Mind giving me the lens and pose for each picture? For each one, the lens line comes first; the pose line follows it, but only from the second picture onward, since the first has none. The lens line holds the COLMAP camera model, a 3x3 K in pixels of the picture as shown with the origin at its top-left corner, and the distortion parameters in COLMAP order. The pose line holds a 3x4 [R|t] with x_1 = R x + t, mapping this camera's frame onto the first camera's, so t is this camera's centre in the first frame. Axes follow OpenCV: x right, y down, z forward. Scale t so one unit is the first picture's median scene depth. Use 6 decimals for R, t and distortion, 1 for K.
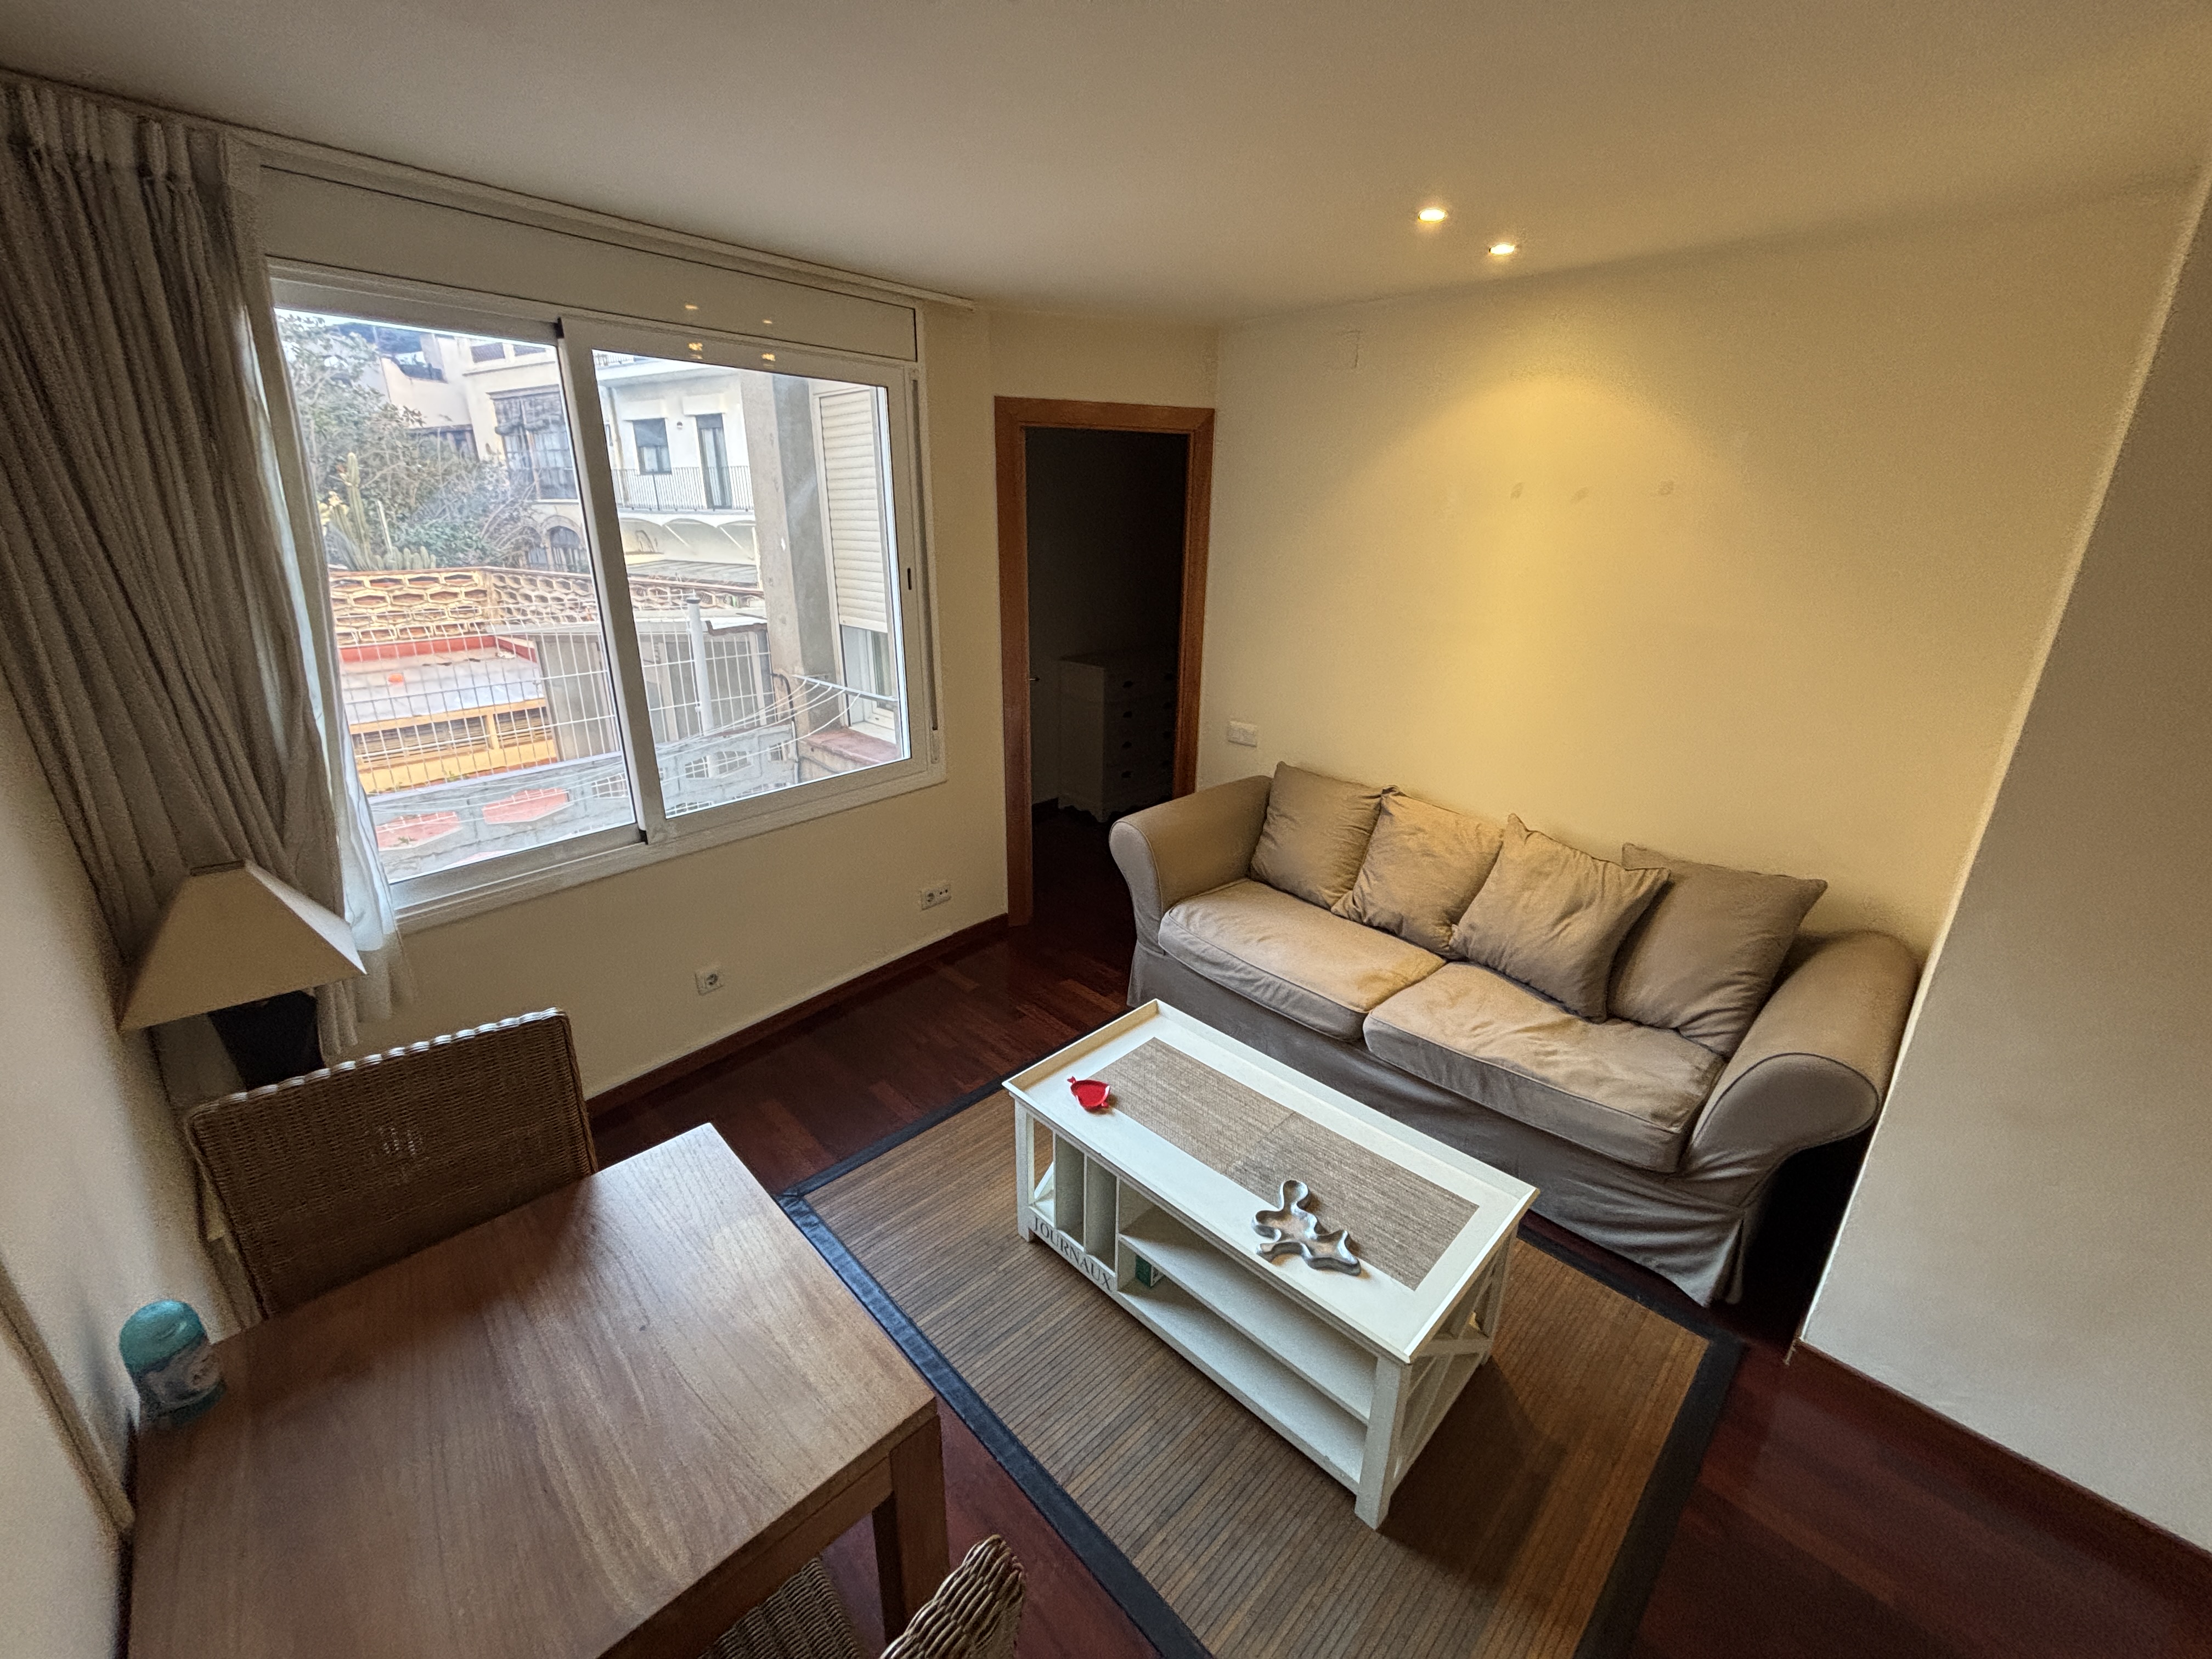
lens RADIAL K [[885.0, 0, 1103.4], [0, 885.0, 826.4], [0, 0, 1]] dist [-0.008510, 0.001287]
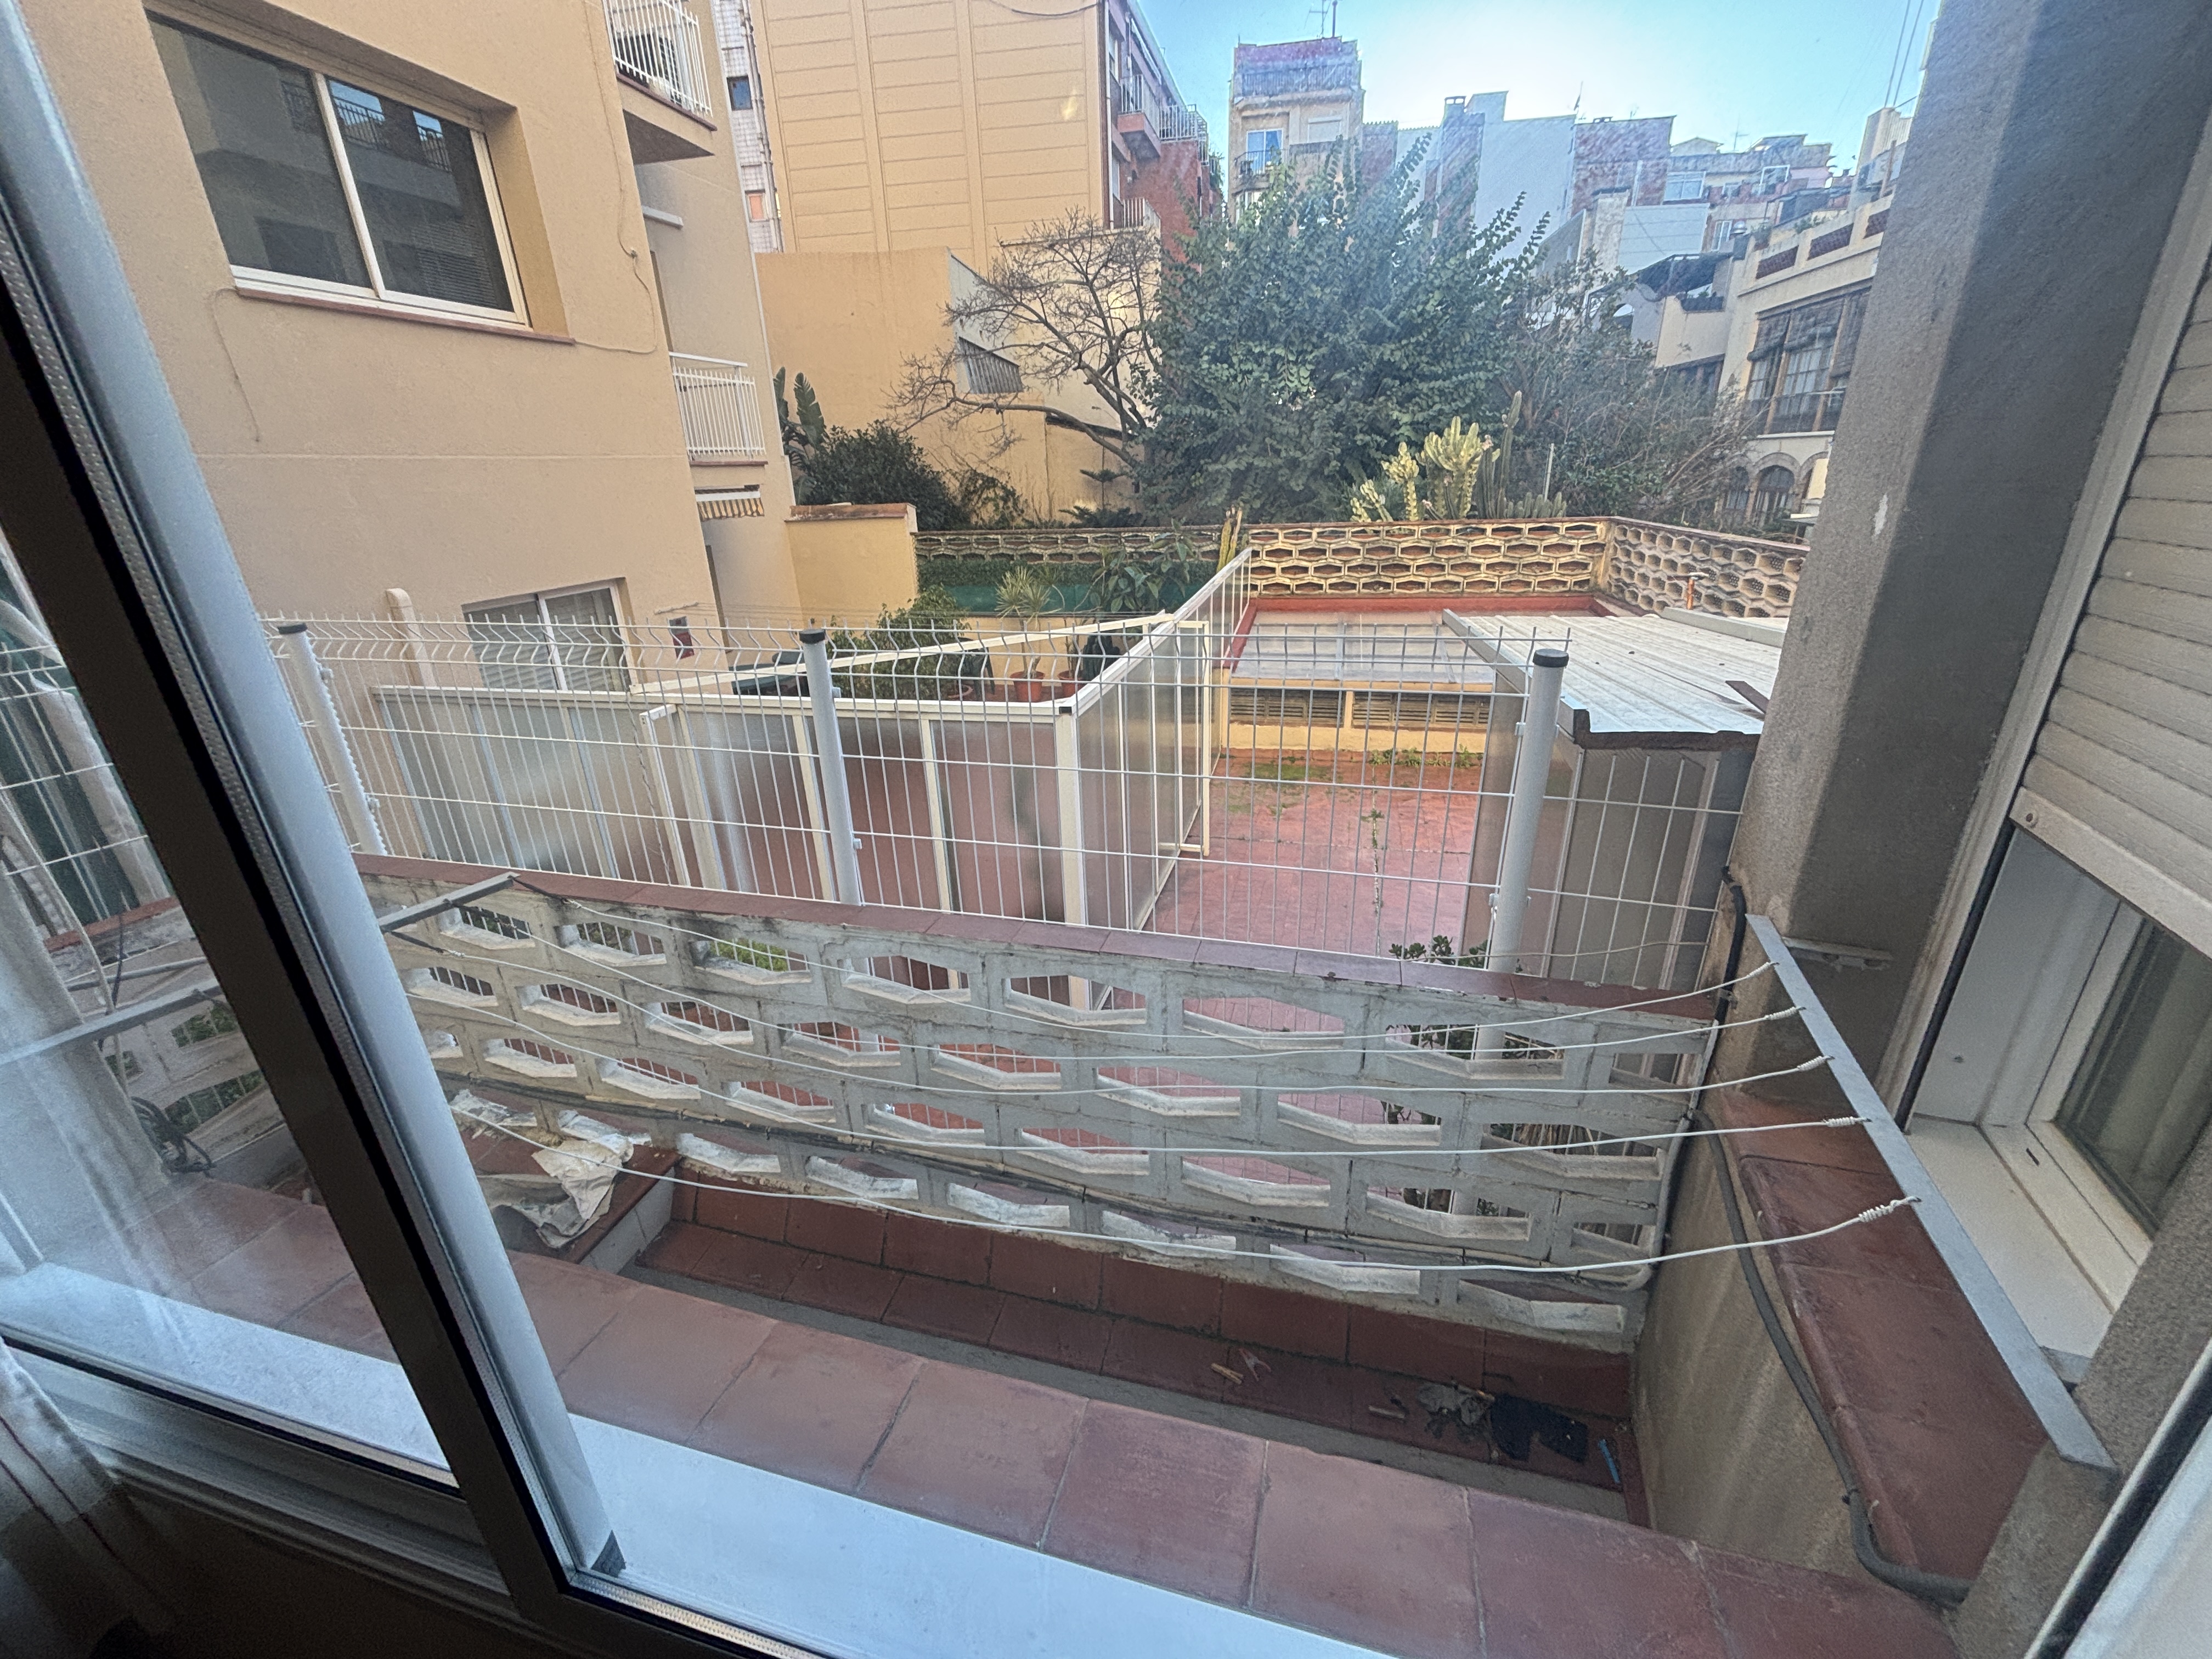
lens RADIAL K [[885.0, 0, 1105.9], [0, 885.0, 820.6], [0, 0, 1]] dist [-0.008510, 0.001287]
pose [[0.388056, 0.317873, -0.865083, -0.312689], [-0.271652, 0.936389, 0.222217, -0.381123], [0.880691, 0.148769, 0.449723, 1.146926]]
